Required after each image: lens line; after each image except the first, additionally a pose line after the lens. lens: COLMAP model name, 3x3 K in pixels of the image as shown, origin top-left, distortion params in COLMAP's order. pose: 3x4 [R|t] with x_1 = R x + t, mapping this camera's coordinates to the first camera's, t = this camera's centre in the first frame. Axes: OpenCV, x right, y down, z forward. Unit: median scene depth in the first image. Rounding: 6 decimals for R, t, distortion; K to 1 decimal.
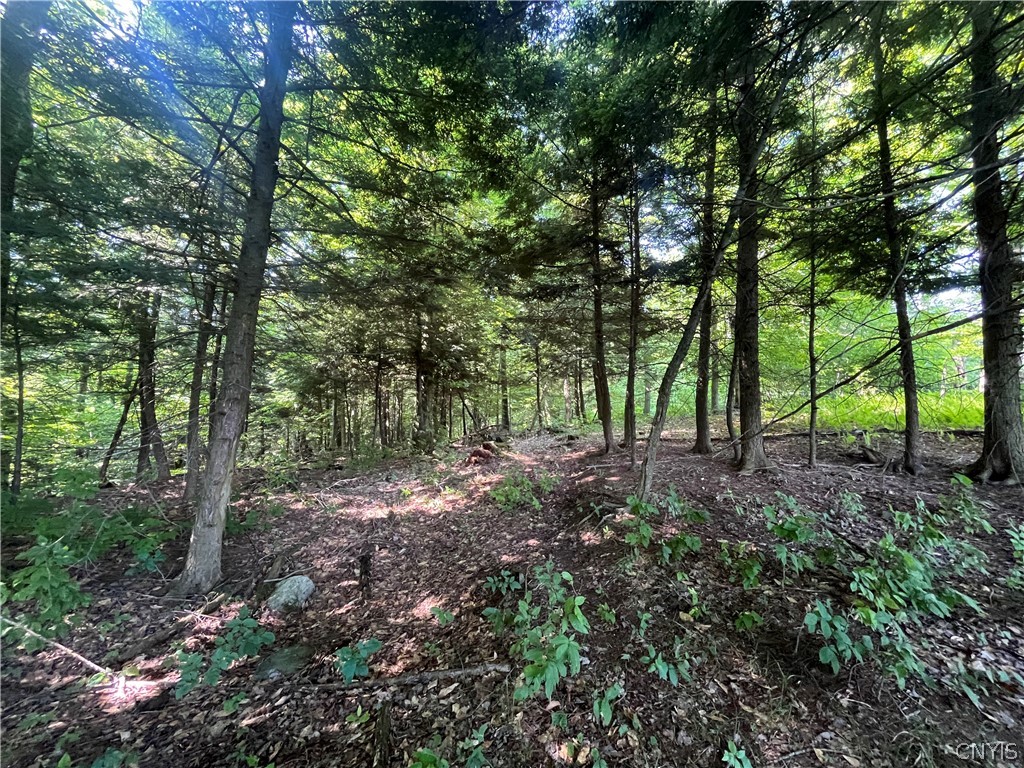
lens RADIAL K [[415.4, 0, 512.0], [0, 415.4, 384.0], [0, 0, 1]] dist [-0.000725, -0.000076]
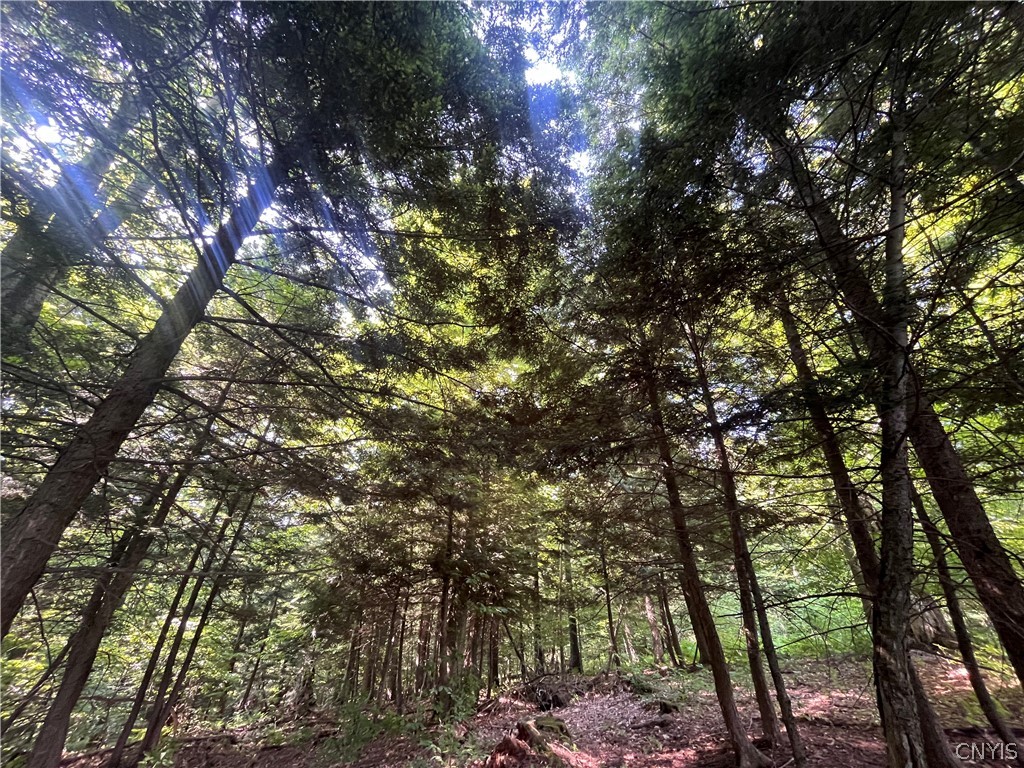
lens RADIAL K [[415.4, 0, 512.0], [0, 415.4, 384.0], [0, 0, 1]] dist [-0.000725, -0.000076]
pose [[0.987606, -0.073806, -0.138517, 0.021936], [0.002054, 0.888540, -0.458795, -0.011643], [0.156940, 0.452824, 0.877679, 0.114311]]
